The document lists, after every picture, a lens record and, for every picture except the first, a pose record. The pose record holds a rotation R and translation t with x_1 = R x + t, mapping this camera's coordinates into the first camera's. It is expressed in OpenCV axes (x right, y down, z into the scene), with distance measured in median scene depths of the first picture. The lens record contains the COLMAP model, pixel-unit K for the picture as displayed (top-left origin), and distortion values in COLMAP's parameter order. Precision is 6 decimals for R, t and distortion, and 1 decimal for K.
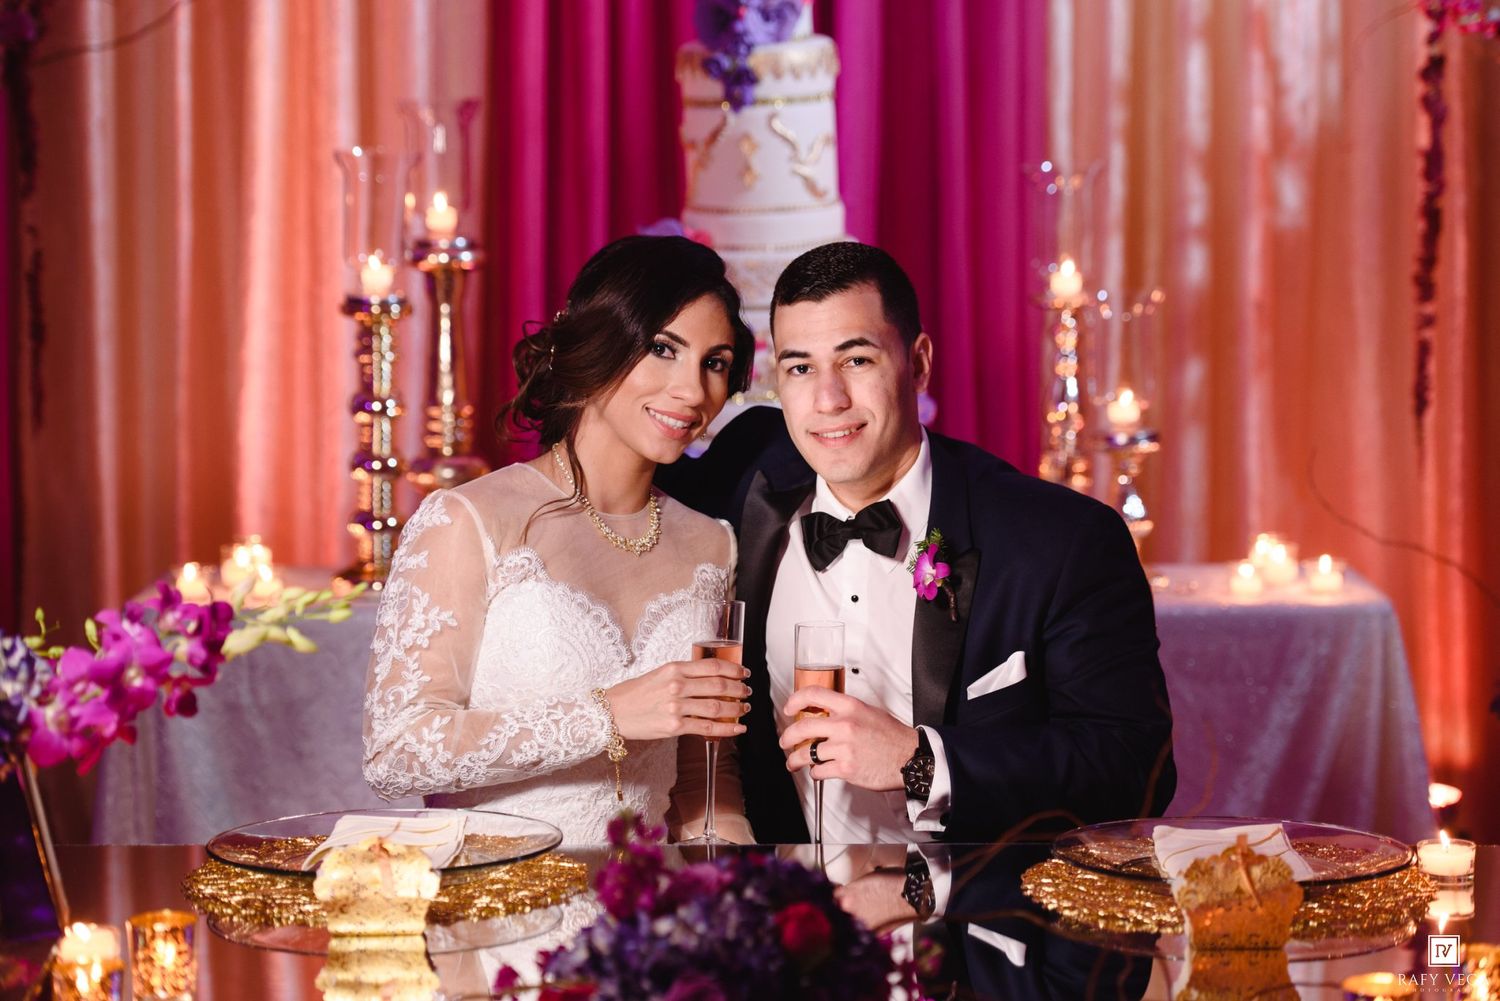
lens RADIAL K [[4125.0, 0, 752.2], [0, 4125.0, 501.9], [0, 0, 1]] dist [0.115193, 0.000000]
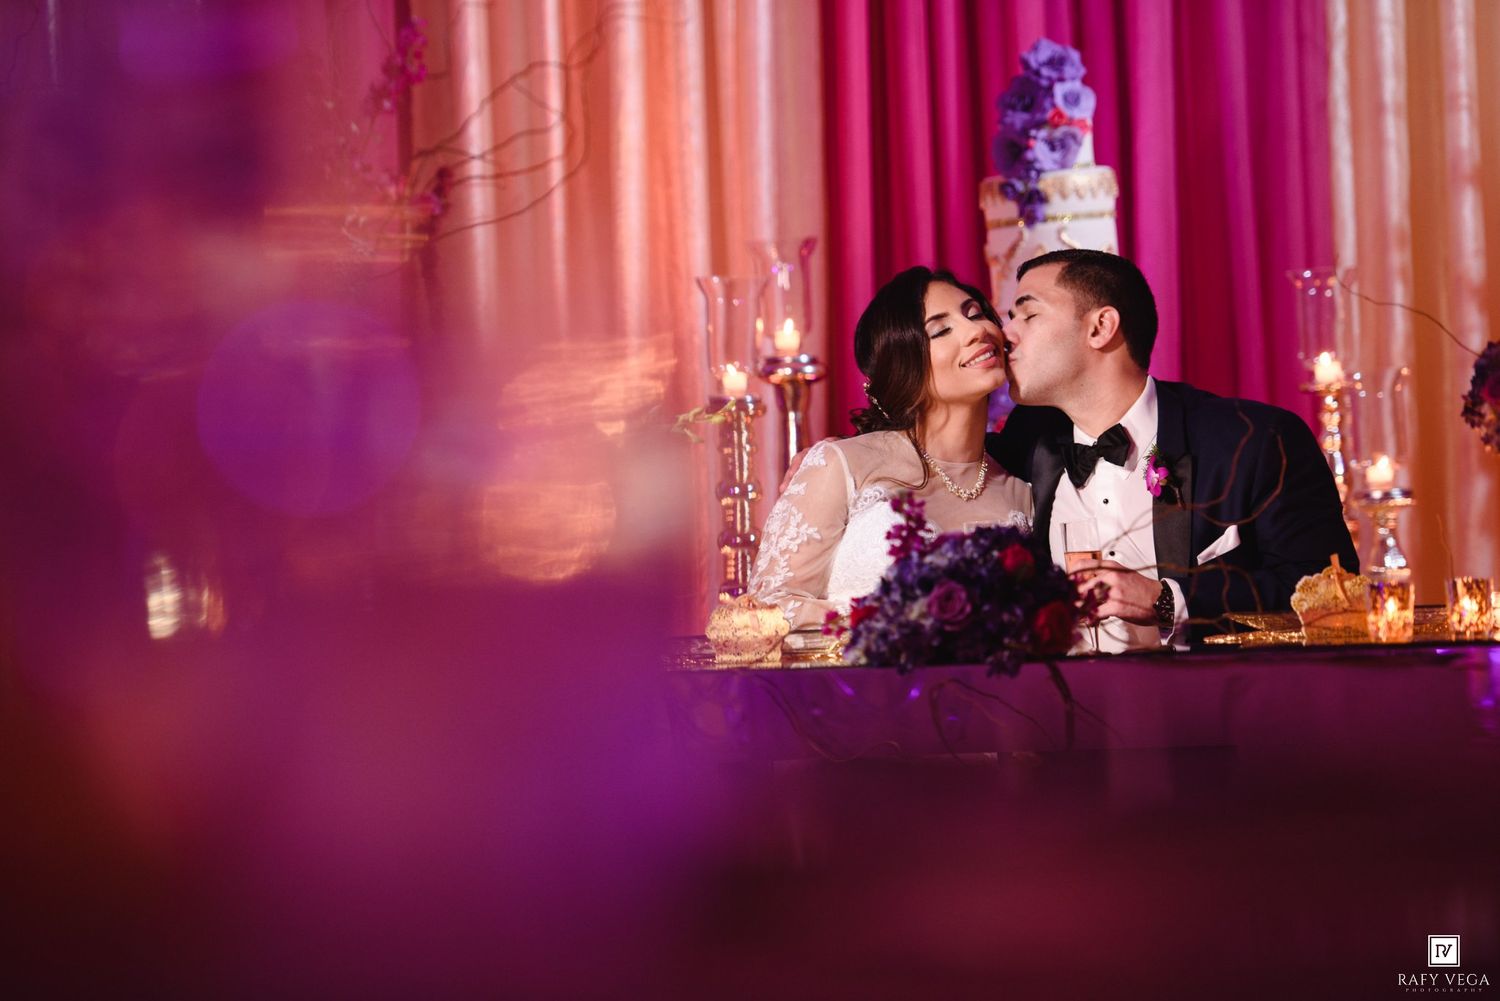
lens RADIAL K [[5020.9, 0, 748.6], [0, 5020.9, 500.3], [0, 0, 1]] dist [0.310973, 0.000000]
pose [[0.995235, -0.045532, -0.086224, 0.036301], [0.036270, 0.993695, -0.106091, 0.132749], [0.090511, 0.102458, 0.990611, -0.428227]]
